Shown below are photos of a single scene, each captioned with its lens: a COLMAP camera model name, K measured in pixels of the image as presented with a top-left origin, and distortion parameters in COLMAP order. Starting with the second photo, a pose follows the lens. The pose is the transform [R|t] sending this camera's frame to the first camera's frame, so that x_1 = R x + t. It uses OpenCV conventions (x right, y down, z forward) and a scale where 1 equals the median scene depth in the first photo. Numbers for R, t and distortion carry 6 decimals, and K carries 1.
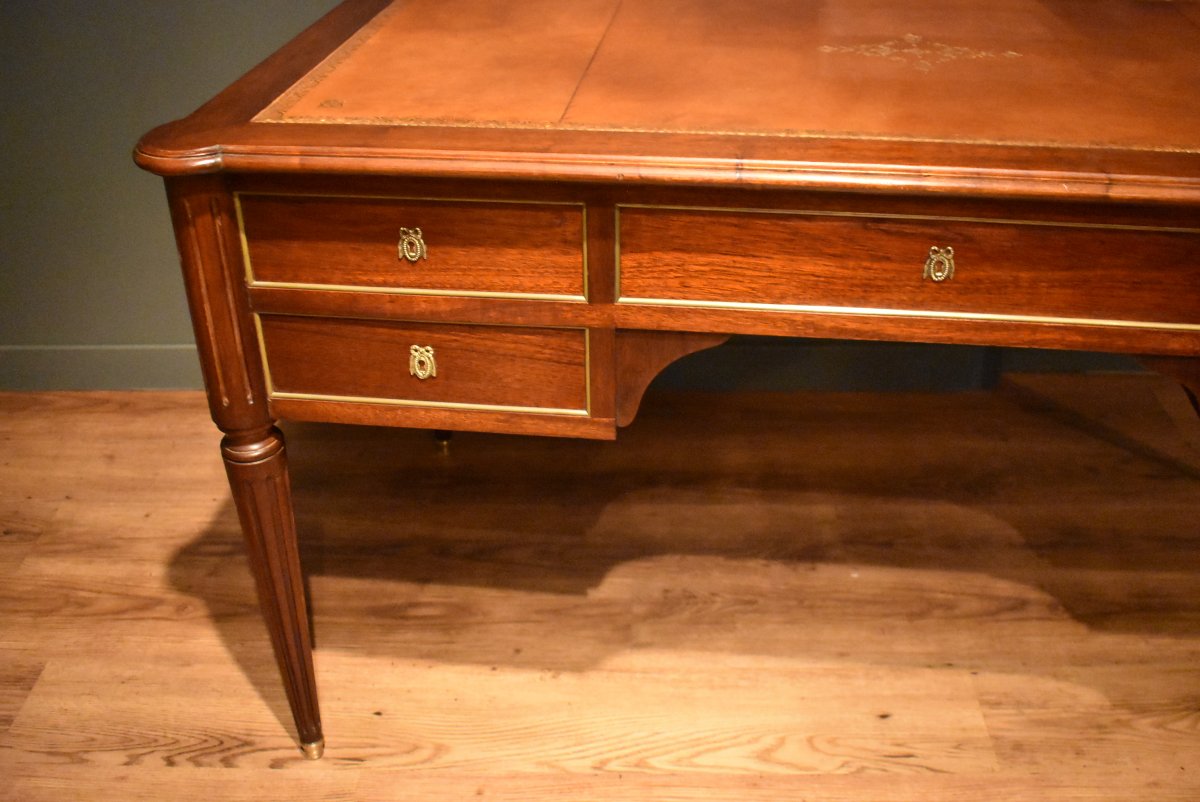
lens RADIAL K [[1224.3, 0, 599.3], [0, 1224.3, 402.1], [0, 0, 1]] dist [-0.071342, 0.000000]
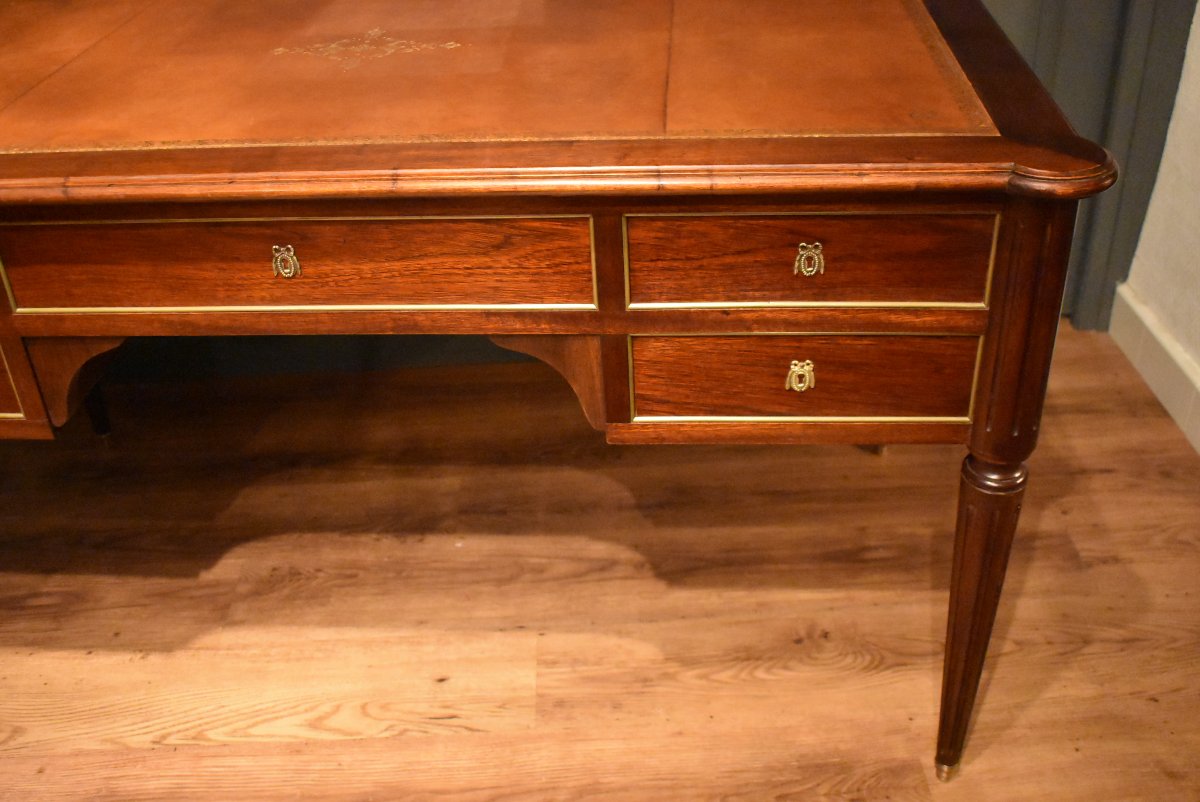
lens RADIAL K [[1224.3, 0, 598.1], [0, 1224.3, 402.8], [0, 0, 1]] dist [-0.071342, 0.000000]
pose [[0.998106, -0.055102, 0.027337, 0.361567], [0.054198, 0.997992, 0.032768, -0.007520], [-0.029087, -0.031224, 0.999089, -0.049080]]
